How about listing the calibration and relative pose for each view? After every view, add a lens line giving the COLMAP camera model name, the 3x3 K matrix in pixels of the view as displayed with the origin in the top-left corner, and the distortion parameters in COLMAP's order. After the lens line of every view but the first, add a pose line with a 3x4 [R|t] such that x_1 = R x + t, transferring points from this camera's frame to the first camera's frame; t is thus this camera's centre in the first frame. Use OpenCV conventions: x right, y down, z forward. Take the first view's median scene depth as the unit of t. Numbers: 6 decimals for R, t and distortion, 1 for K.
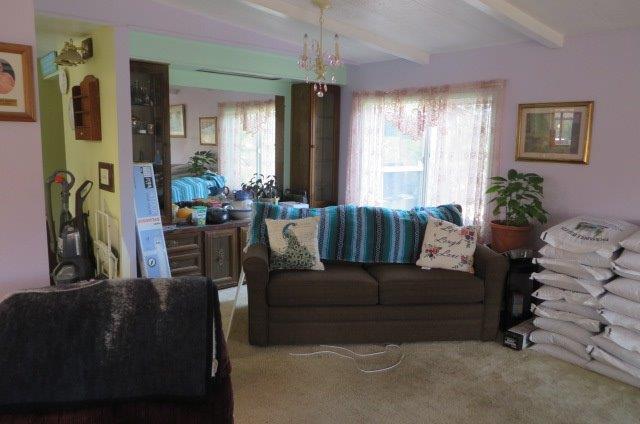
lens RADIAL K [[481.0, 0, 323.4], [0, 481.0, 209.7], [0, 0, 1]] dist [-0.007341, -0.009523]
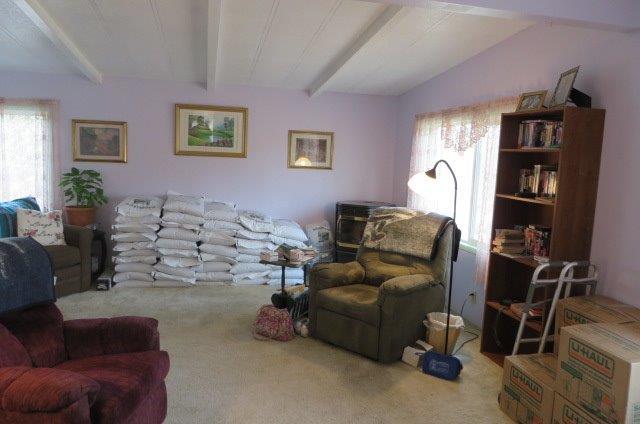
lens RADIAL K [[481.0, 0, 323.4], [0, 481.0, 209.7], [0, 0, 1]] dist [-0.007341, -0.009523]
pose [[0.465170, -0.096749, 0.879919, -0.544347], [0.101571, 0.993278, 0.055517, 0.034306], [-0.879375, 0.063550, 0.471870, -0.280338]]
